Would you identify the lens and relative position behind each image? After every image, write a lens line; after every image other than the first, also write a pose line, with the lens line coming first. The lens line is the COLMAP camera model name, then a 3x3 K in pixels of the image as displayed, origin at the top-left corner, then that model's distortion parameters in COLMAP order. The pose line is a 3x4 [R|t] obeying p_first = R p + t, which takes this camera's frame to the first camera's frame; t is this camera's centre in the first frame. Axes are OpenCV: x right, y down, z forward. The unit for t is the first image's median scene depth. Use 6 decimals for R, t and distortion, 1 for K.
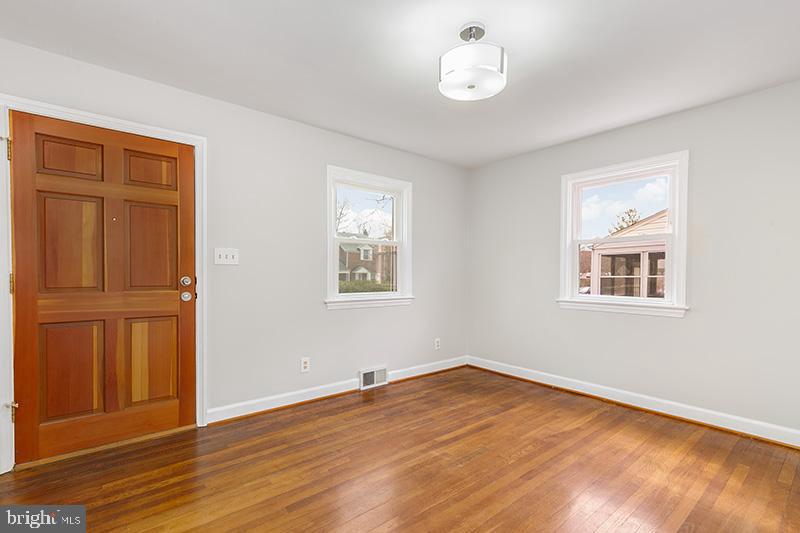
lens RADIAL K [[368.3, 0, 403.0], [0, 368.3, 271.3], [0, 0, 1]] dist [0.002280, 0.000047]
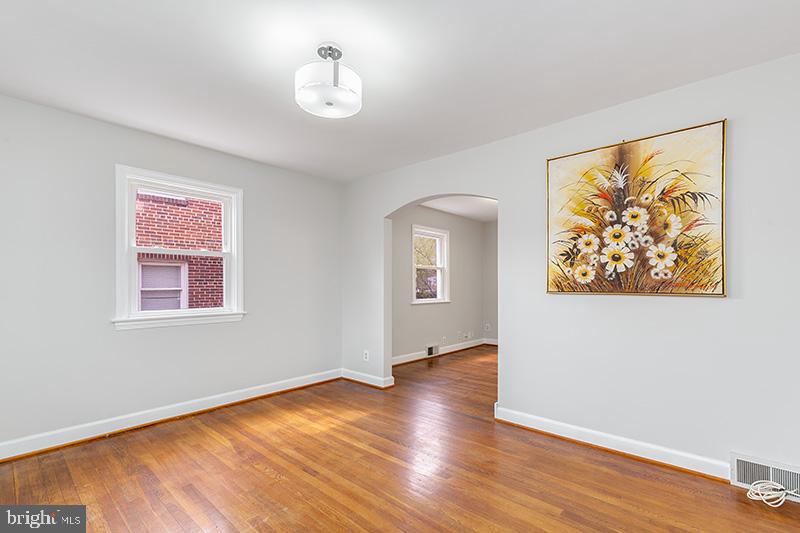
lens RADIAL K [[368.3, 0, 403.0], [0, 368.3, 271.3], [0, 0, 1]] dist [0.002280, 0.000047]
pose [[-0.158004, 0.028996, 0.987013, -0.616336], [-0.003044, 0.999550, -0.029852, -0.007145], [-0.987434, -0.007721, -0.157845, 0.700454]]
